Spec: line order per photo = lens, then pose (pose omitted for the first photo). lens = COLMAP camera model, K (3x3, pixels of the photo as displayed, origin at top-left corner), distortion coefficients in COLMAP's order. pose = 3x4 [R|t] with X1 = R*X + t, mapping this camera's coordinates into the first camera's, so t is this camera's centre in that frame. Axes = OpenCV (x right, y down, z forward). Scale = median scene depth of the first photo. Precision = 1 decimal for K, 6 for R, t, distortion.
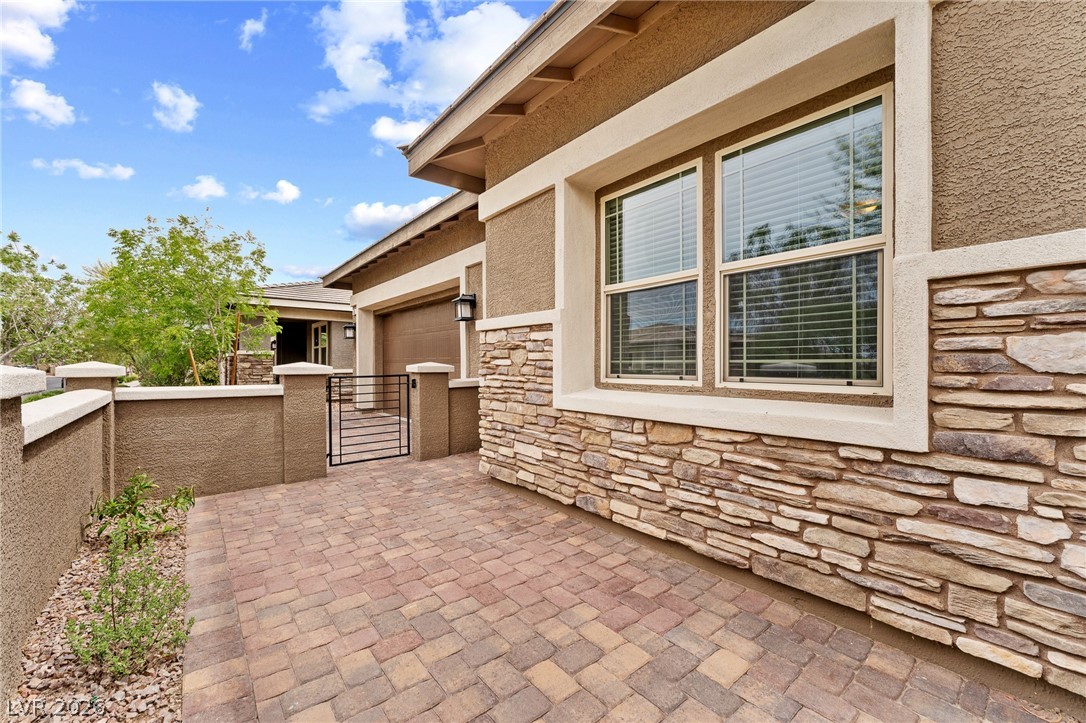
lens RADIAL K [[440.9, 0, 551.1], [0, 440.9, 361.9], [0, 0, 1]] dist [-0.002529, 0.000142]
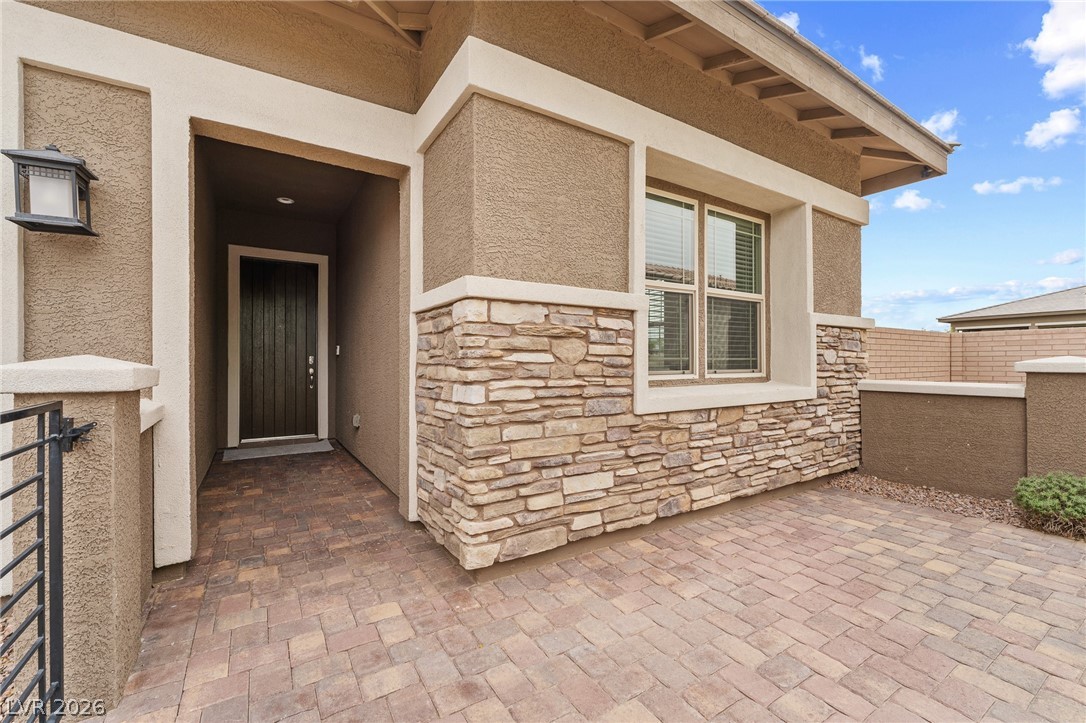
lens RADIAL K [[440.9, 0, 549.0], [0, 440.9, 360.8], [0, 0, 1]] dist [-0.002529, 0.000142]
pose [[0.130777, 0.008388, 0.991376, -0.877537], [0.002402, 0.999959, -0.008778, 0.012792], [-0.991409, 0.003529, 0.130751, 1.116713]]
